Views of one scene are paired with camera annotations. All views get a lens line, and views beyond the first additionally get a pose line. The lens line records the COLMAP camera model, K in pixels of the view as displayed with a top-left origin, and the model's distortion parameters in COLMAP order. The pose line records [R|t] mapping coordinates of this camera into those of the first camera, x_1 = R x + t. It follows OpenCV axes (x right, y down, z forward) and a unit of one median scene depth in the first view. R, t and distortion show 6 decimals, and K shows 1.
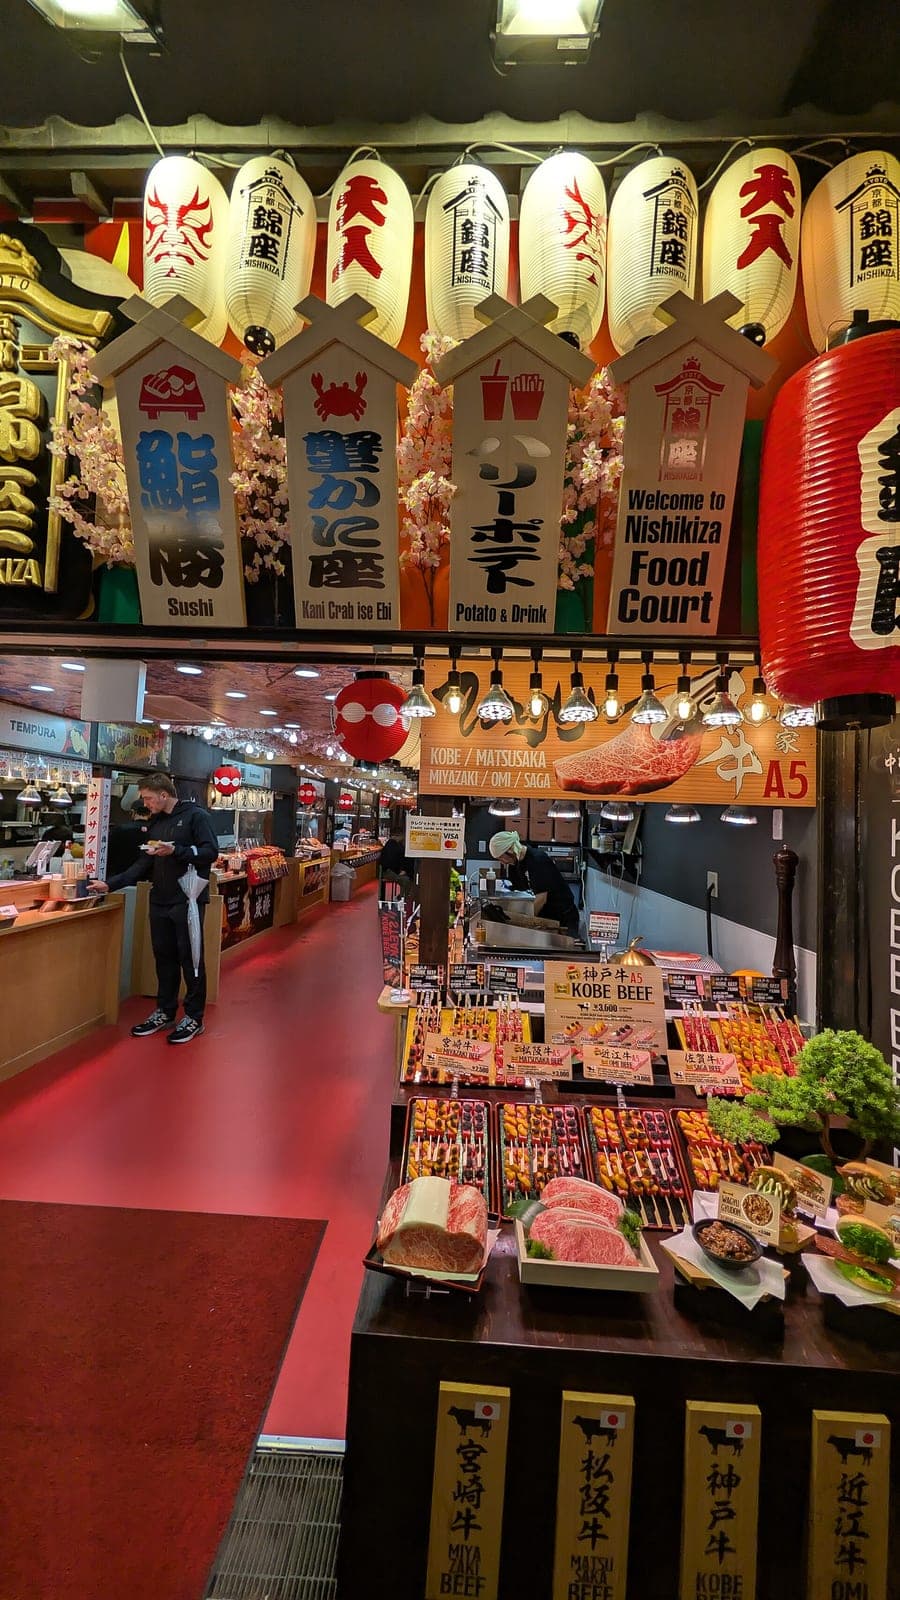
lens RADIAL K [[618.5, 0, 445.9], [0, 618.5, 796.3], [0, 0, 1]] dist [-0.000542, -0.000045]
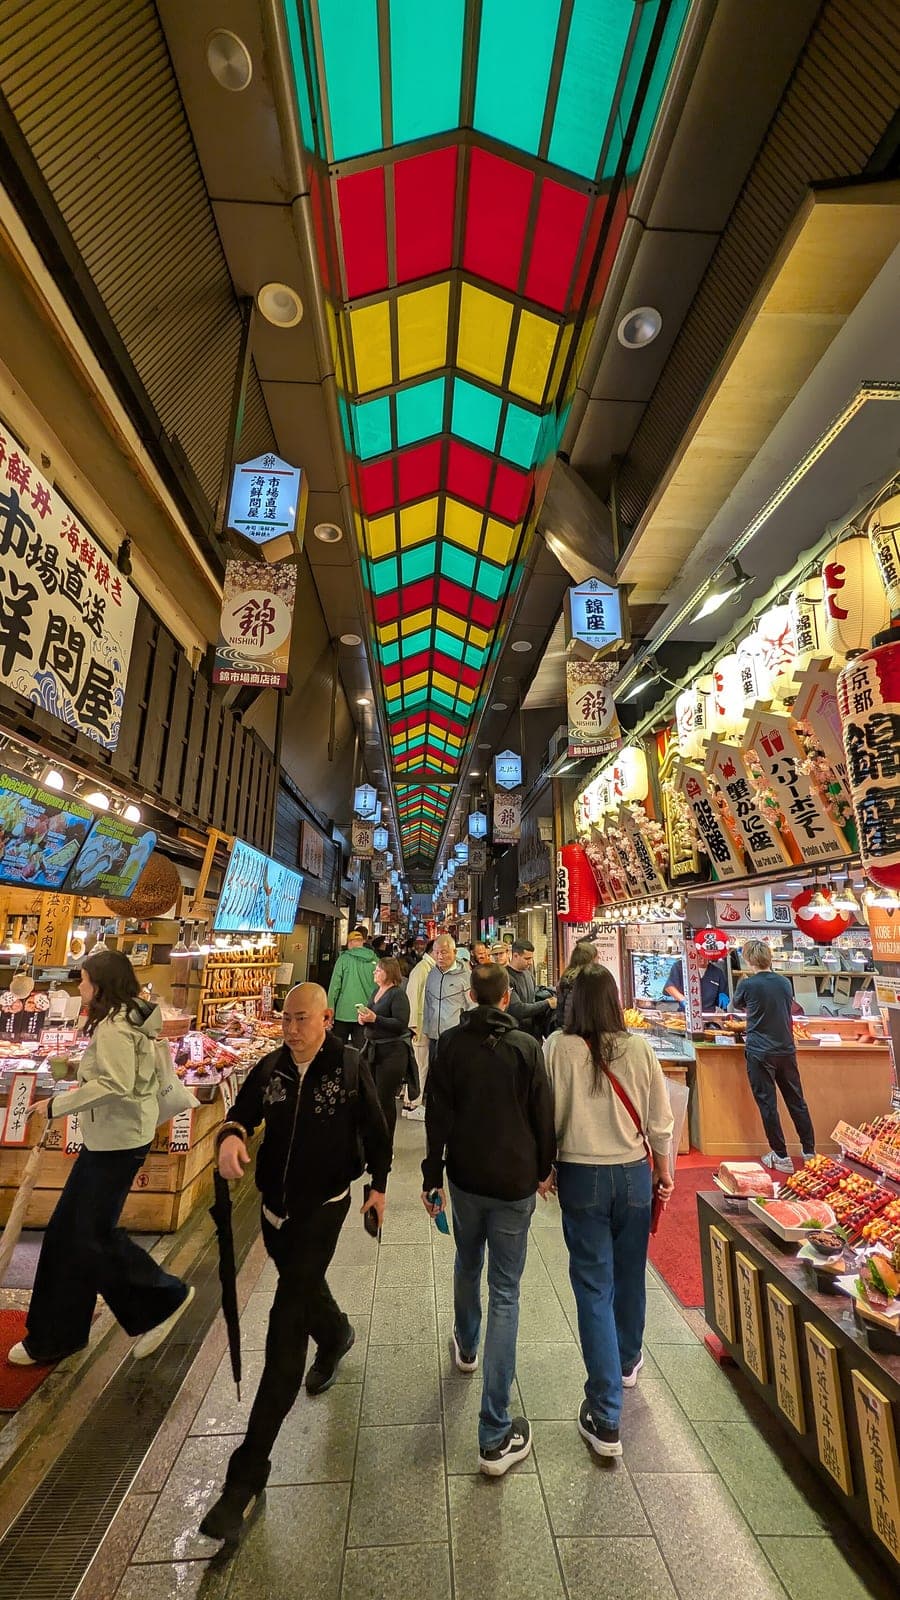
lens RADIAL K [[618.5, 0, 452.9], [0, 618.5, 793.9], [0, 0, 1]] dist [-0.000542, -0.000045]
pose [[0.101142, -0.271471, -0.957117, 1.634476], [0.034347, 0.962430, -0.269349, -0.024698], [0.994279, -0.005632, 0.106667, -0.151787]]
